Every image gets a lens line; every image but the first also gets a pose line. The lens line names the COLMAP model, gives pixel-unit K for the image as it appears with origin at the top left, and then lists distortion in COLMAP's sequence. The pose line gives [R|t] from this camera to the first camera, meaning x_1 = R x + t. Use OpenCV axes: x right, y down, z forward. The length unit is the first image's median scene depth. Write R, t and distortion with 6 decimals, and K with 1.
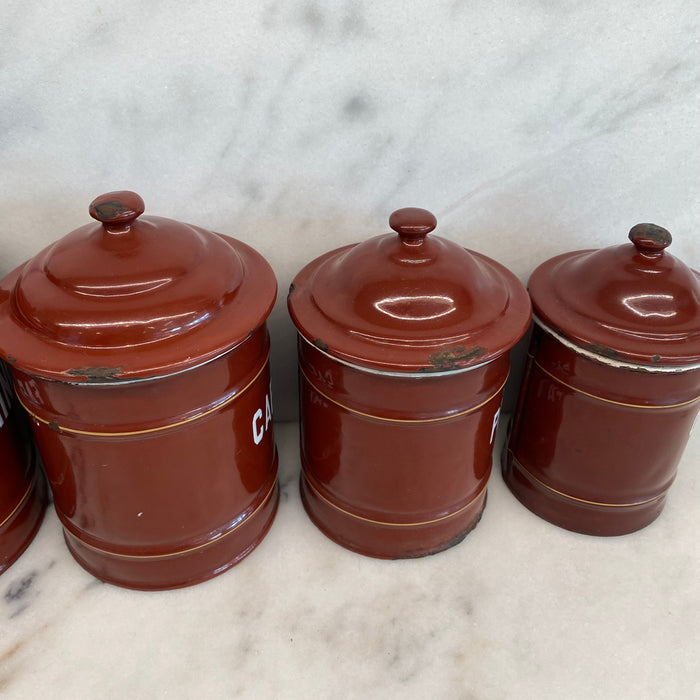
lens RADIAL K [[711.9, 0, 357.3], [0, 711.9, 347.6], [0, 0, 1]] dist [0.000693, 0.000000]
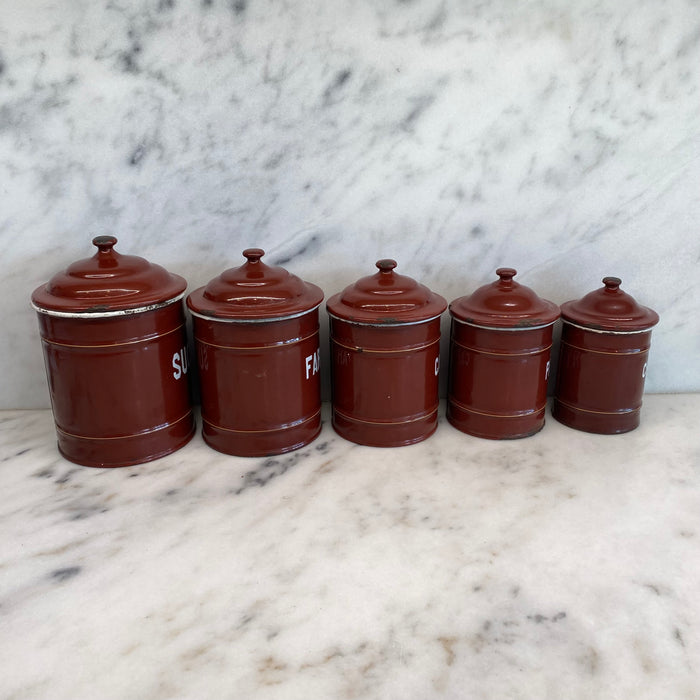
lens RADIAL K [[711.9, 0, 354.2], [0, 711.9, 358.7], [0, 0, 1]] dist [0.000693, 0.000000]
pose [[0.999037, -0.005687, -0.043506, -0.290741], [-0.006014, 0.964462, -0.264153, 0.647139], [0.043463, 0.264160, 0.963499, -1.082631]]
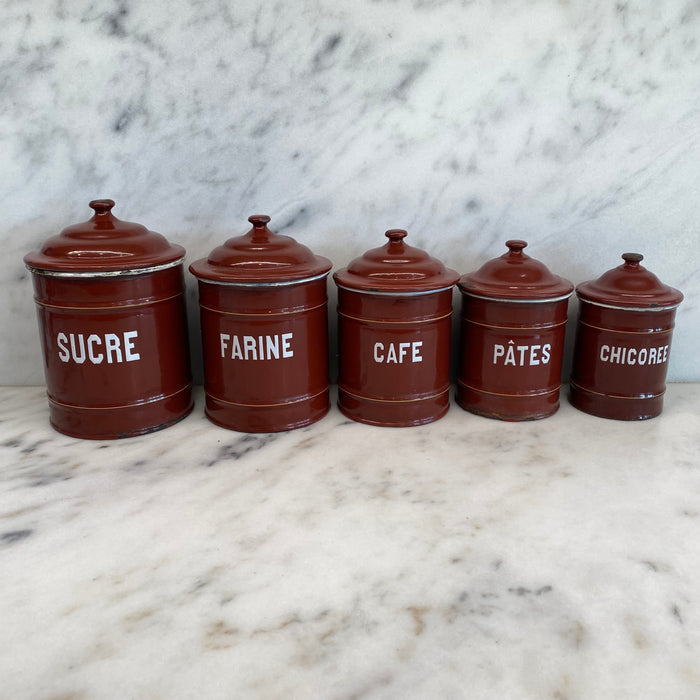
lens RADIAL K [[711.9, 0, 353.4], [0, 711.9, 353.9], [0, 0, 1]] dist [0.000693, 0.000000]
pose [[0.997398, 0.008158, -0.071624, -0.200650], [-0.030104, 0.949928, -0.311015, 0.772510], [0.065500, 0.312362, 0.947702, -0.934464]]
